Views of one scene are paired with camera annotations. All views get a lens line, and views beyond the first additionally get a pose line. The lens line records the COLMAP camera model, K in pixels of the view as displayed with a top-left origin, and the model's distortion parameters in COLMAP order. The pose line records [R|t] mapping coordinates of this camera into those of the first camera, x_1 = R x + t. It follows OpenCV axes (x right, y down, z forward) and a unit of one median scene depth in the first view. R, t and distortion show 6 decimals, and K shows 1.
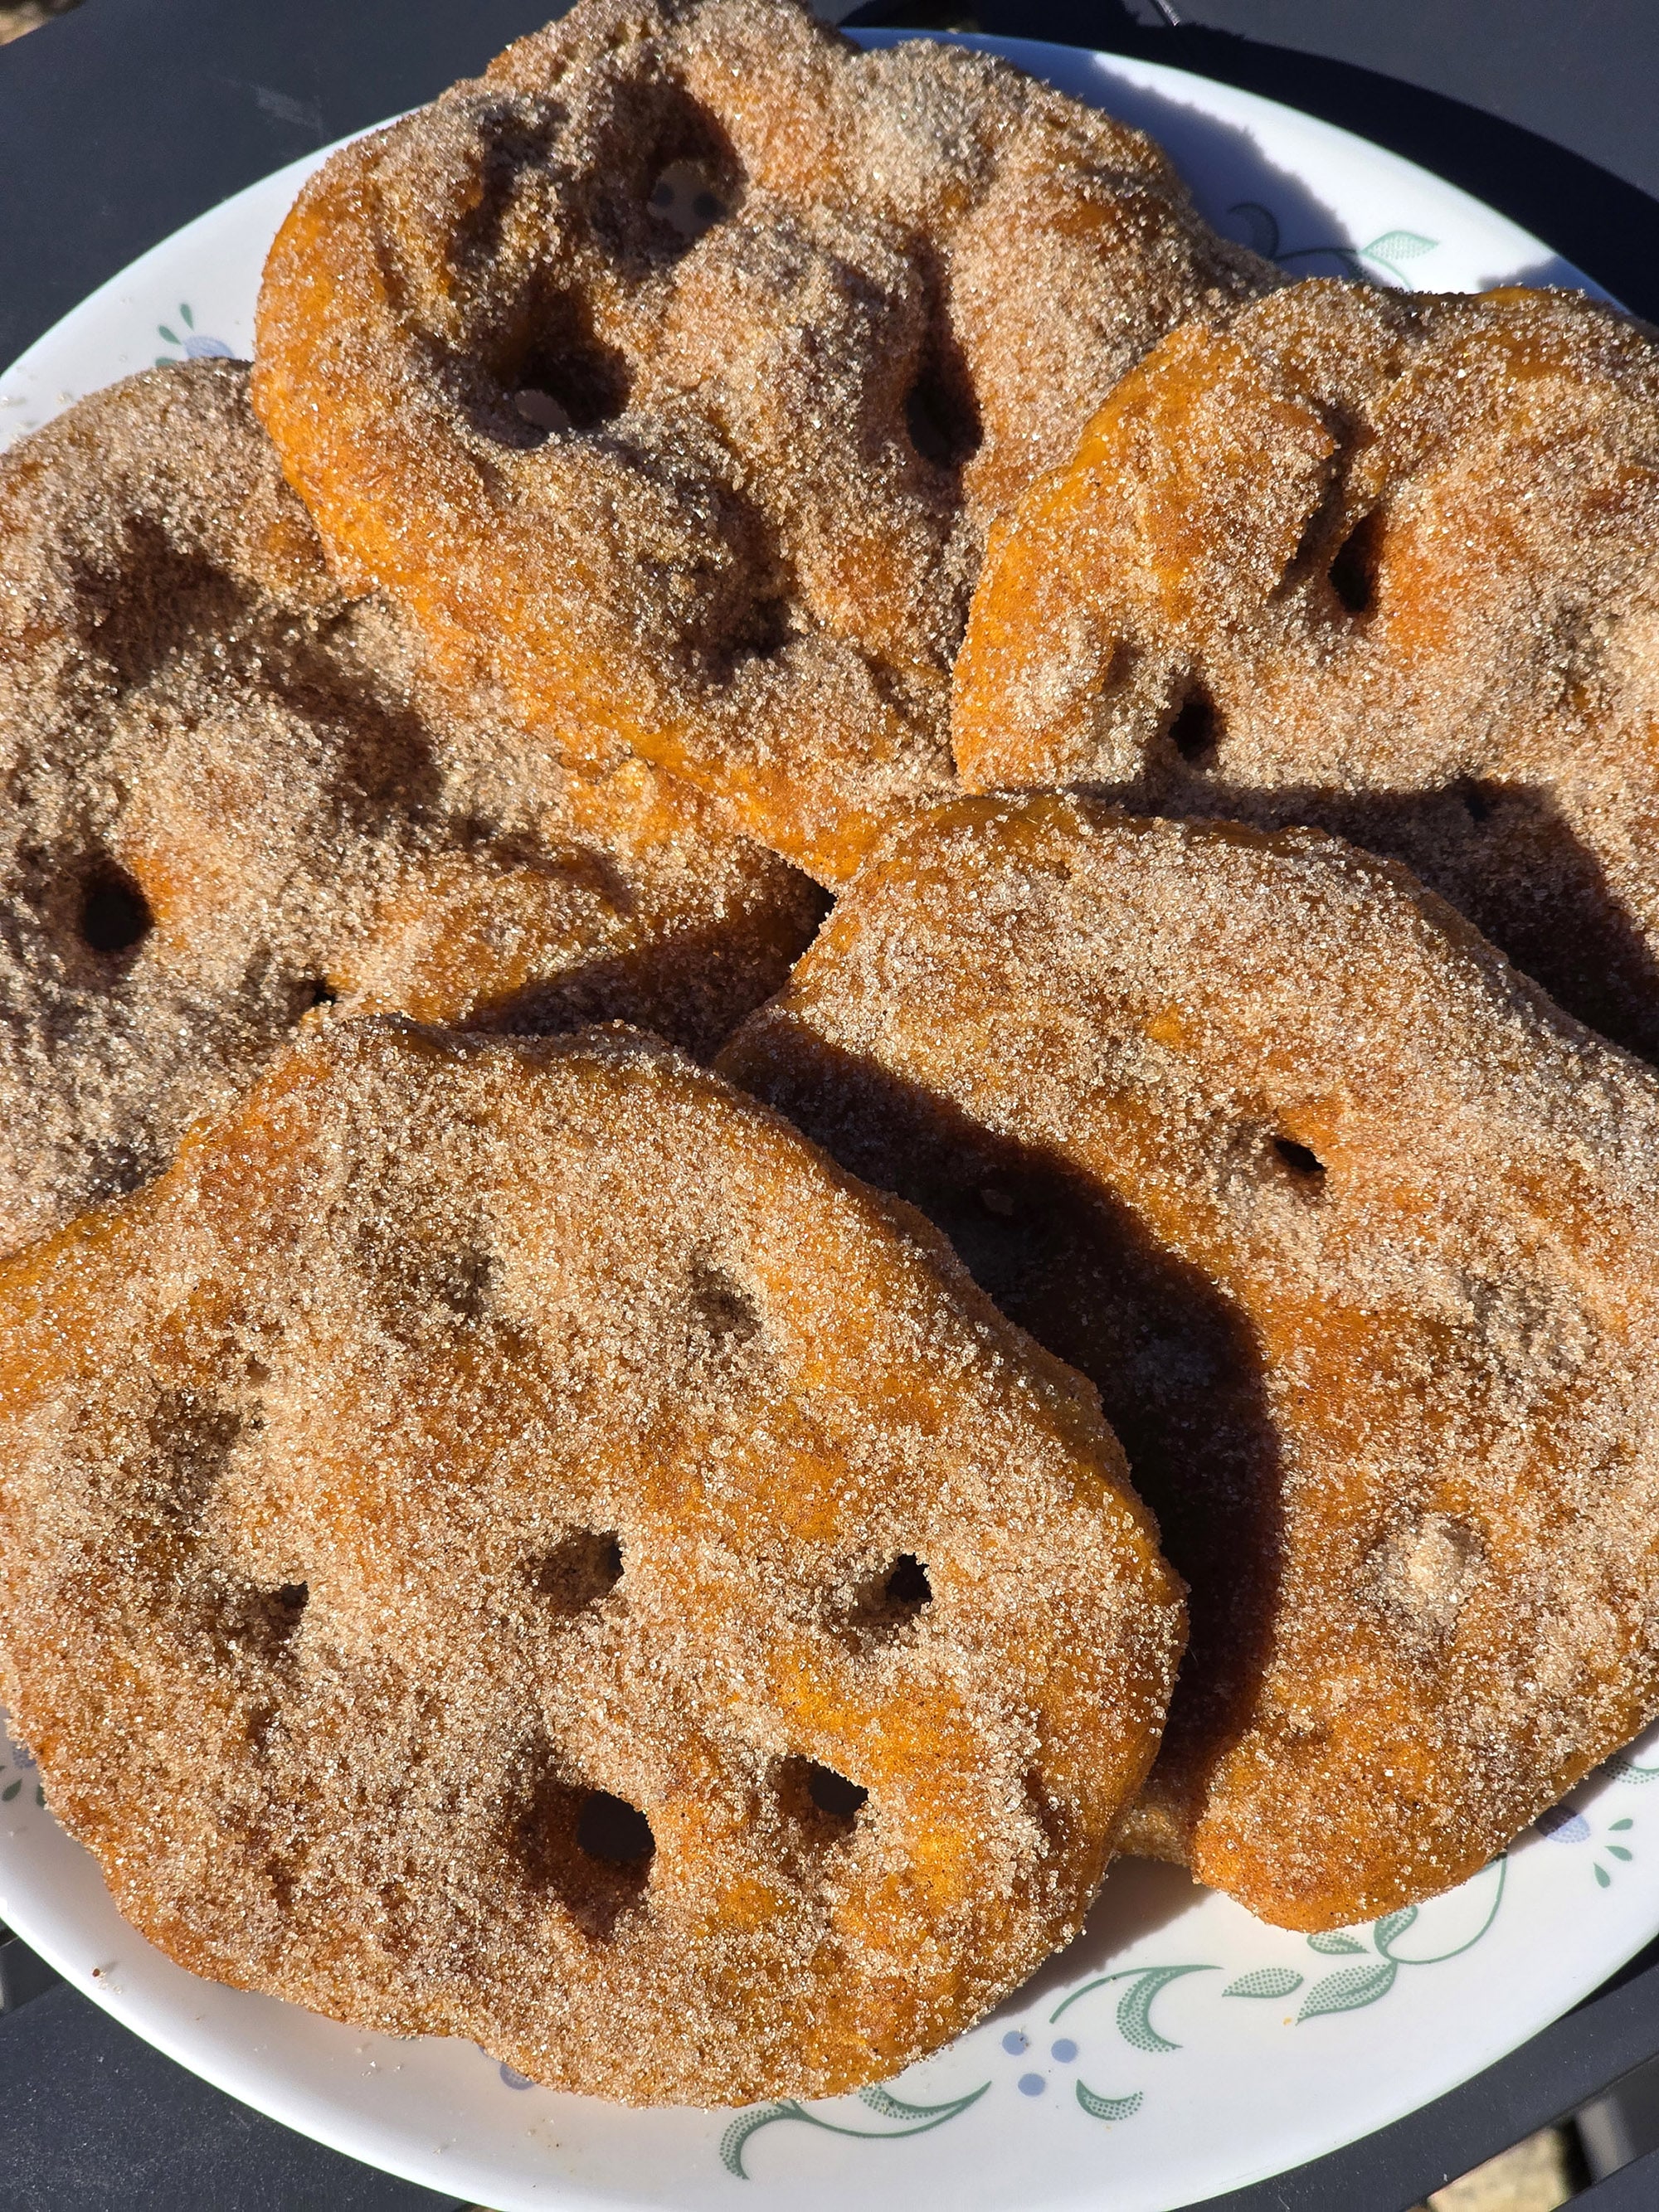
lens RADIAL K [[4362.6, 0, 814.6], [0, 4362.6, 1125.8], [0, 0, 1]] dist [-0.140154, 0.000000]
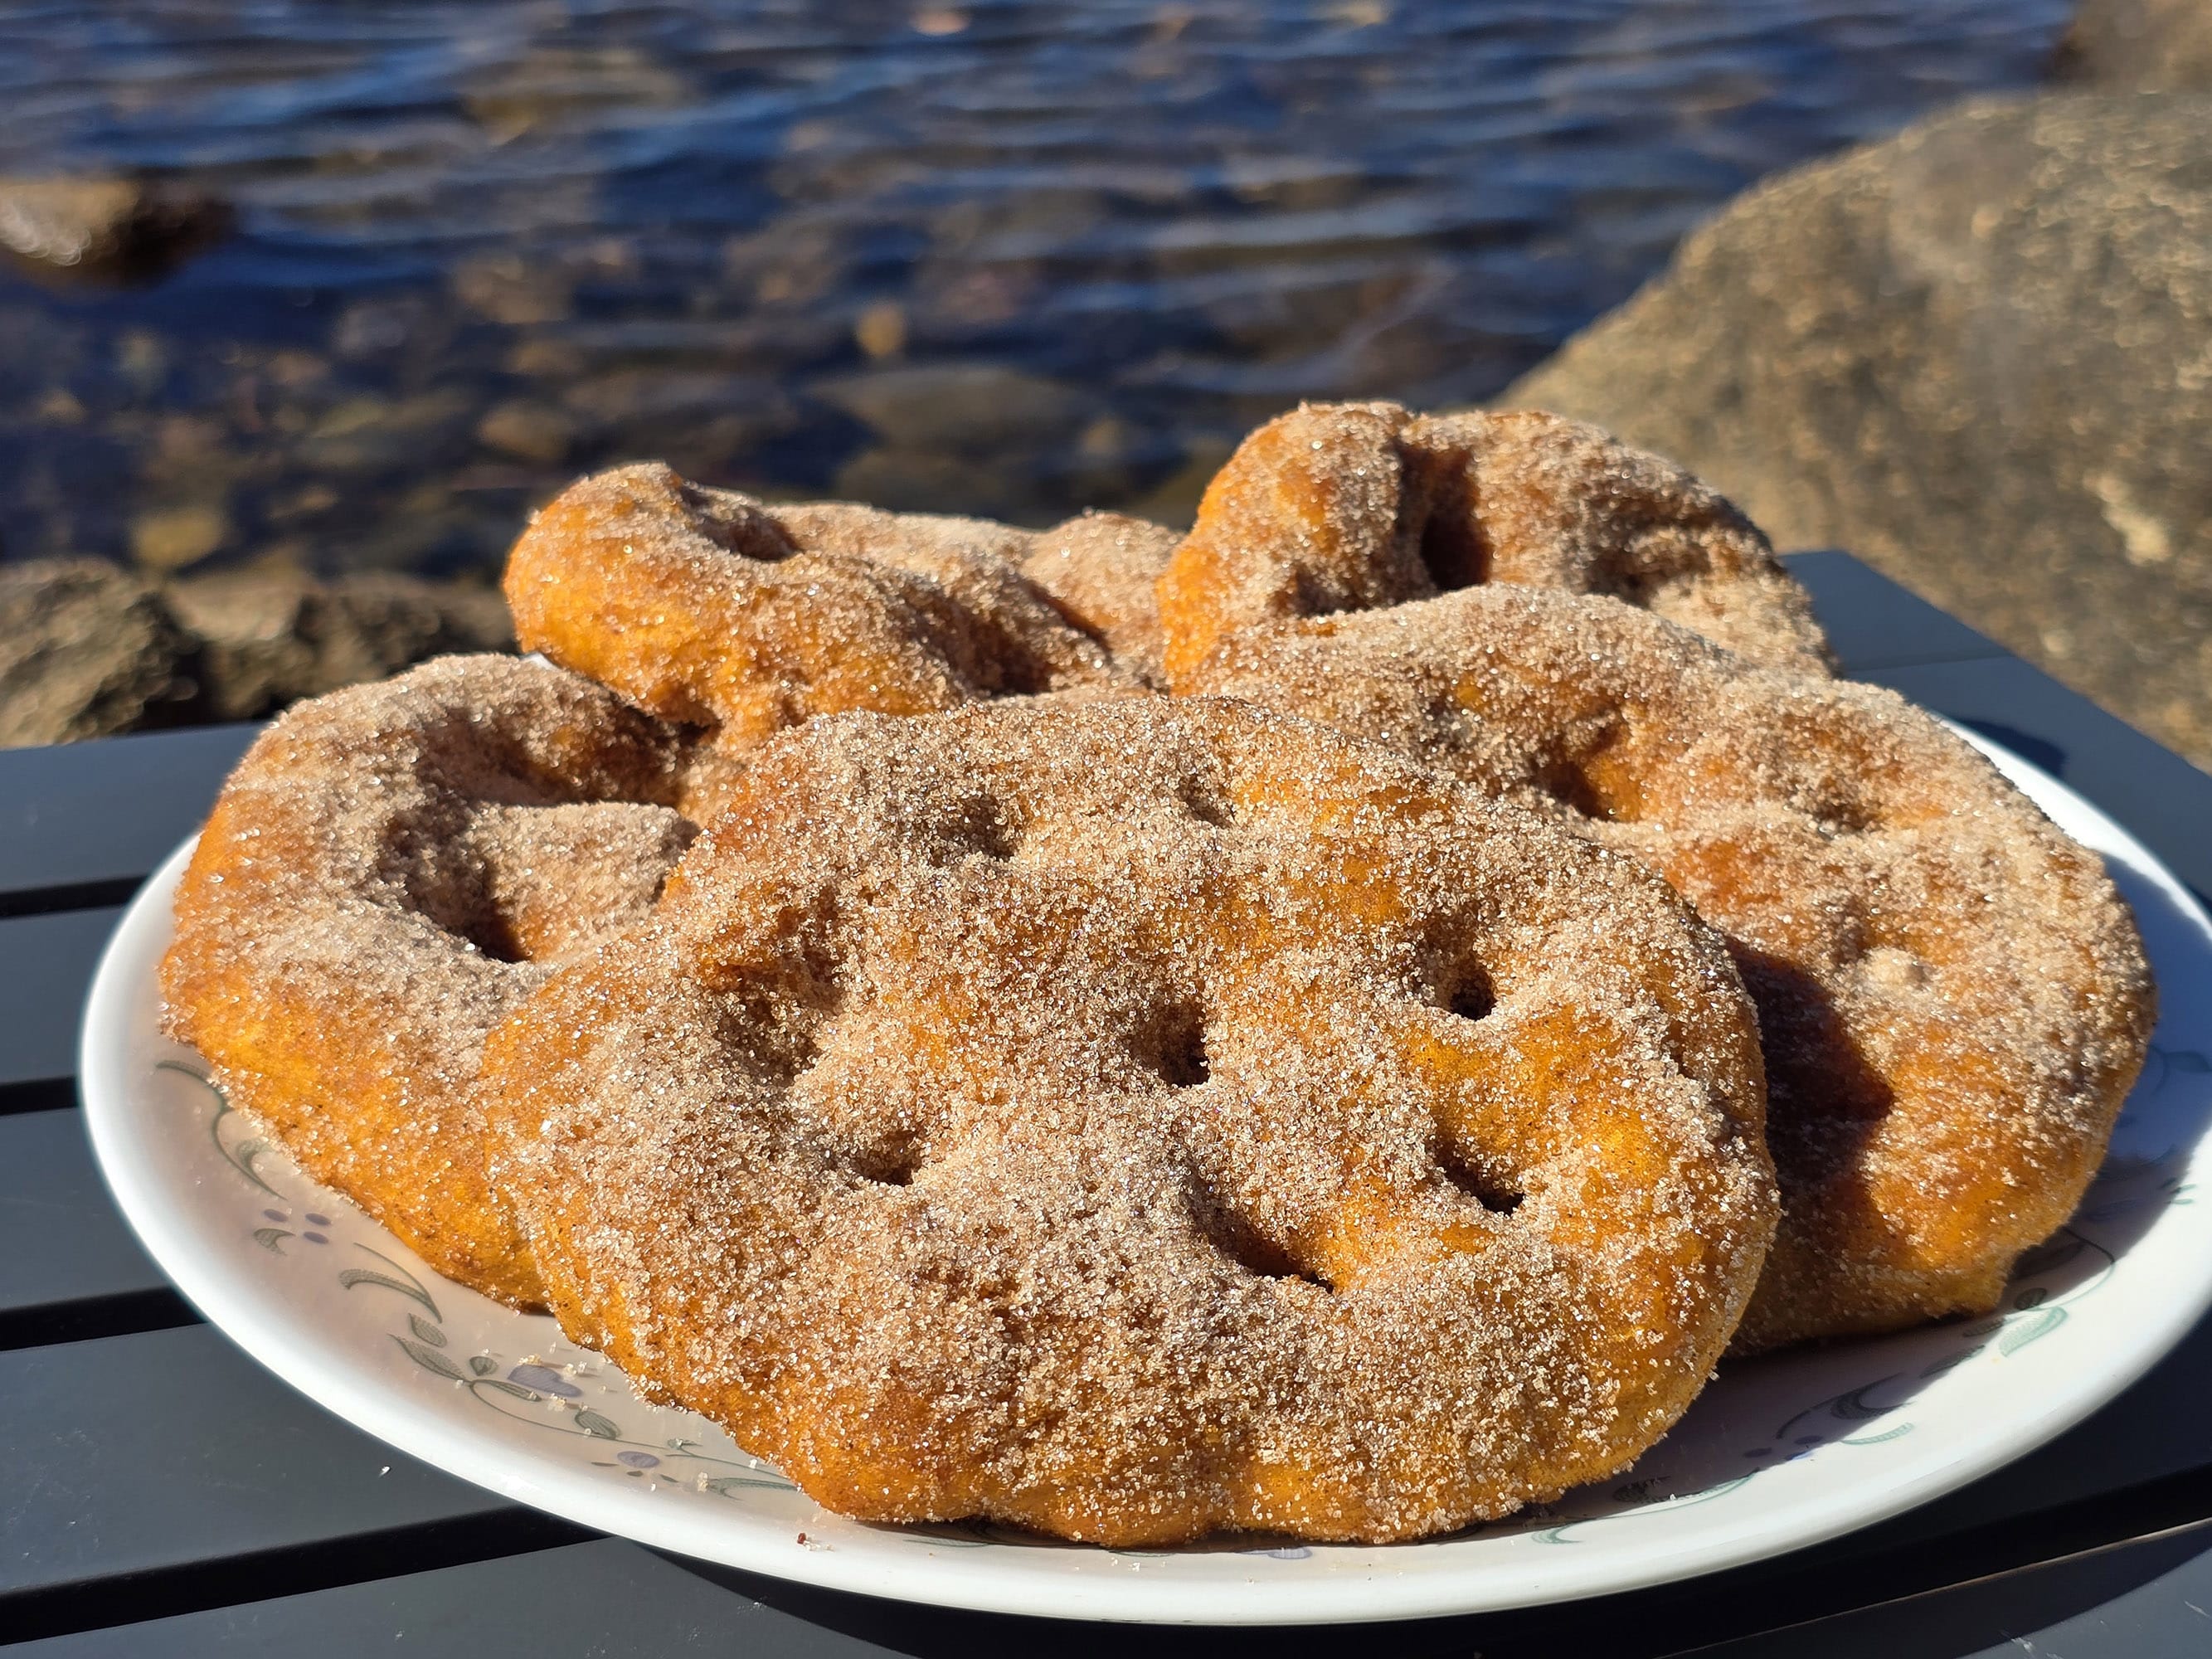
lens RADIAL K [[3377.4, 0, 1082.5], [0, 3377.4, 816.5], [0, 0, 1]] dist [0.102780, 0.000000]
pose [[0.933648, -0.113345, 0.339787, -0.331550], [0.329764, 0.642358, -0.691832, 0.597792], [-0.139849, 0.757977, 0.637113, 0.460568]]
